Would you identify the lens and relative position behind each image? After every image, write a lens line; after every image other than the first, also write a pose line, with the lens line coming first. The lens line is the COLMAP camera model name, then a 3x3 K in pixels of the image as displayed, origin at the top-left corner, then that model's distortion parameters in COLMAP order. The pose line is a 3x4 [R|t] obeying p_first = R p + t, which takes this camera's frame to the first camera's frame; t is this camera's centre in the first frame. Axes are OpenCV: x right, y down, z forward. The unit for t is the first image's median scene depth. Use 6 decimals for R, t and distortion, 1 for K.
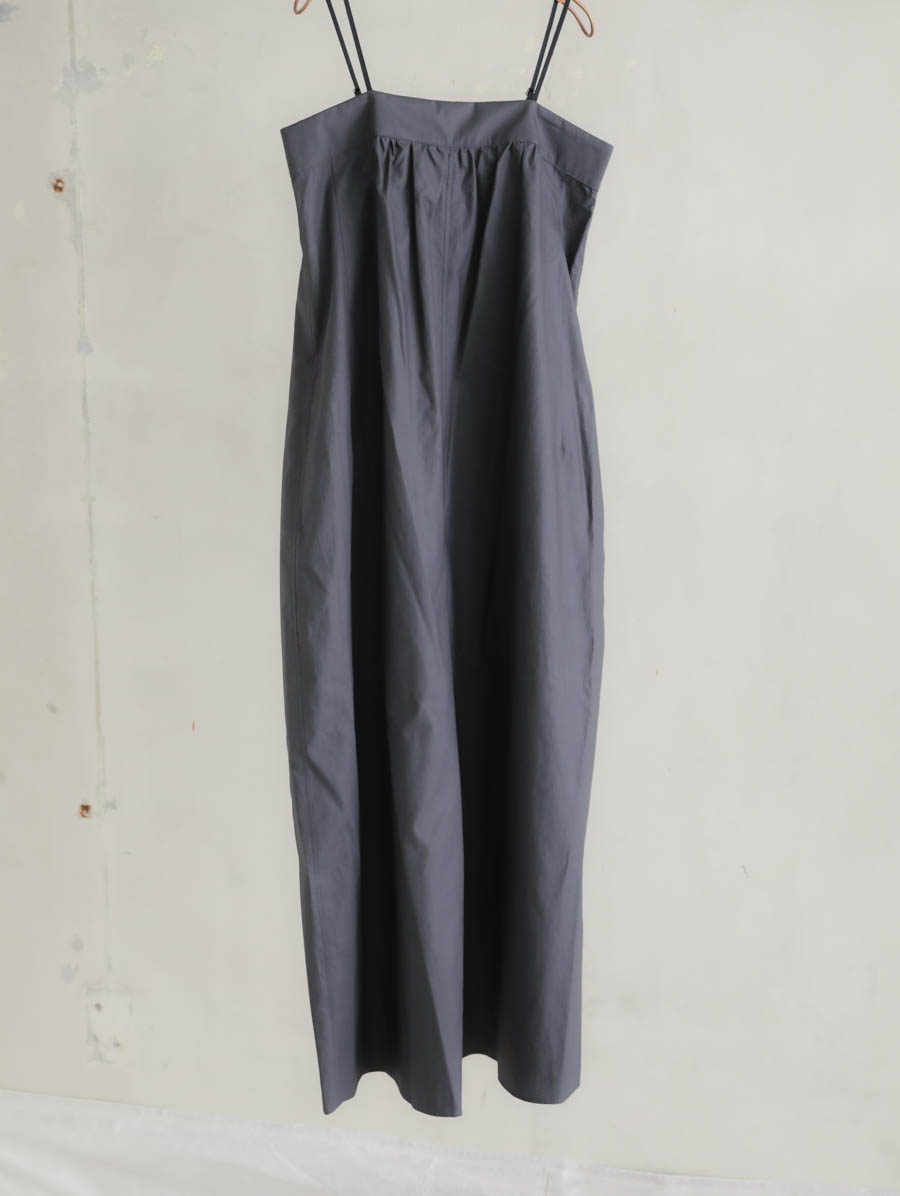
lens RADIAL K [[1799.4, 0, 450.0], [0, 1799.4, 598.0], [0, 0, 1]] dist [0.027585, 0.181346]
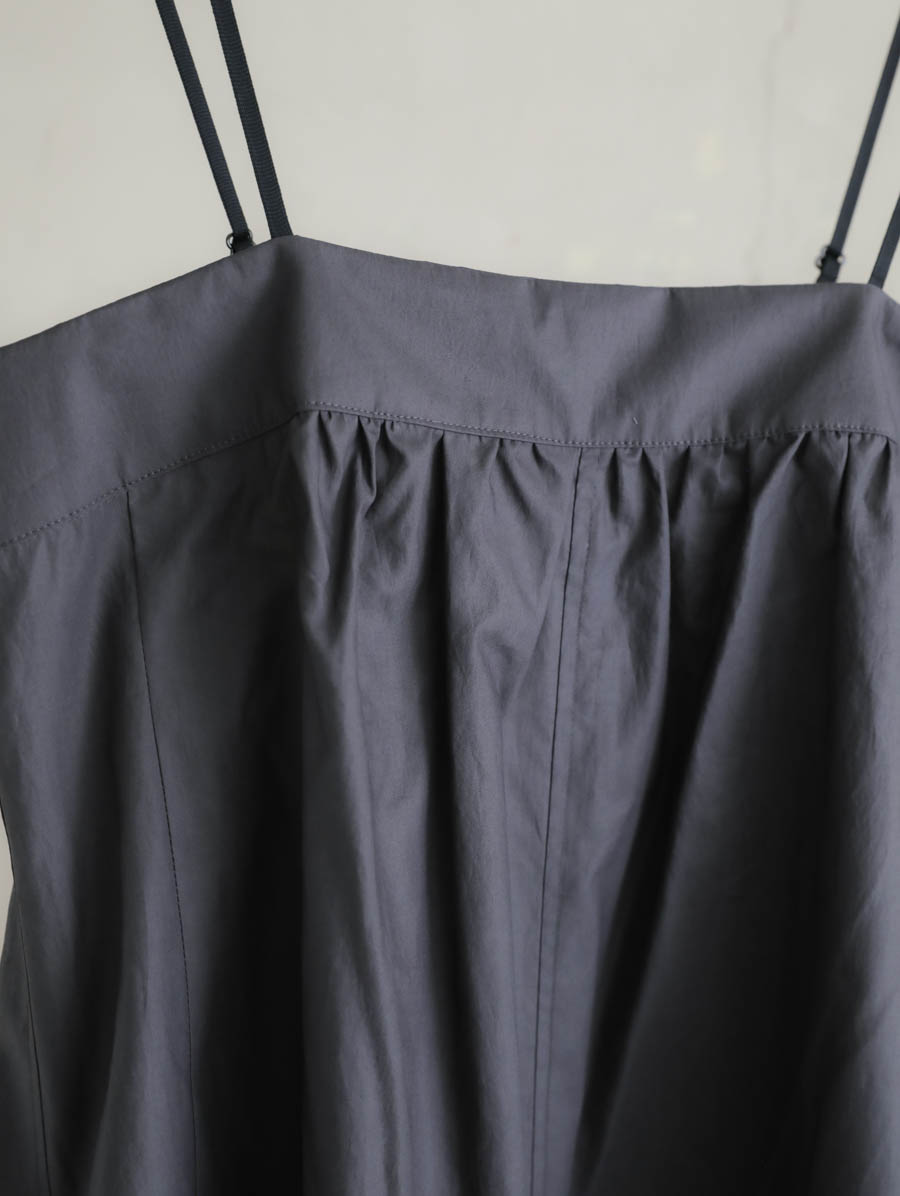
lens RADIAL K [[1799.4, 0, 450.0], [0, 1799.4, 598.0], [0, 0, 1]] dist [0.027585, 0.181346]
pose [[0.999714, 0.012513, 0.020356, -0.024610], [-0.010473, 0.995192, -0.097377, -0.200232], [-0.021477, 0.097136, 0.995039, 0.731323]]
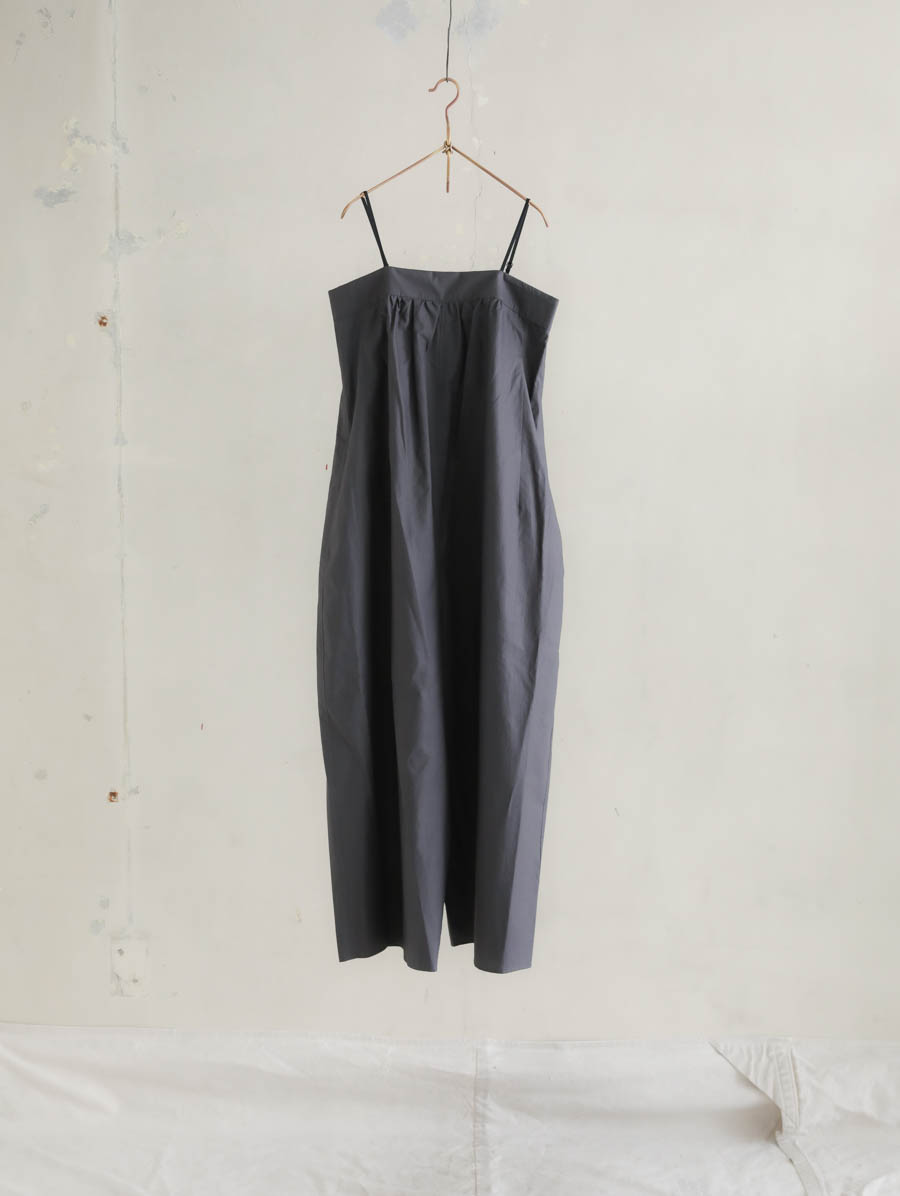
lens RADIAL K [[1799.4, 0, 450.0], [0, 1799.4, 598.0], [0, 0, 1]] dist [0.027585, 0.181346]
pose [[0.979549, -0.019418, 0.200269, -0.287005], [0.032688, 0.997467, -0.063172, 0.084557], [-0.198535, 0.068426, 0.977702, -0.420444]]
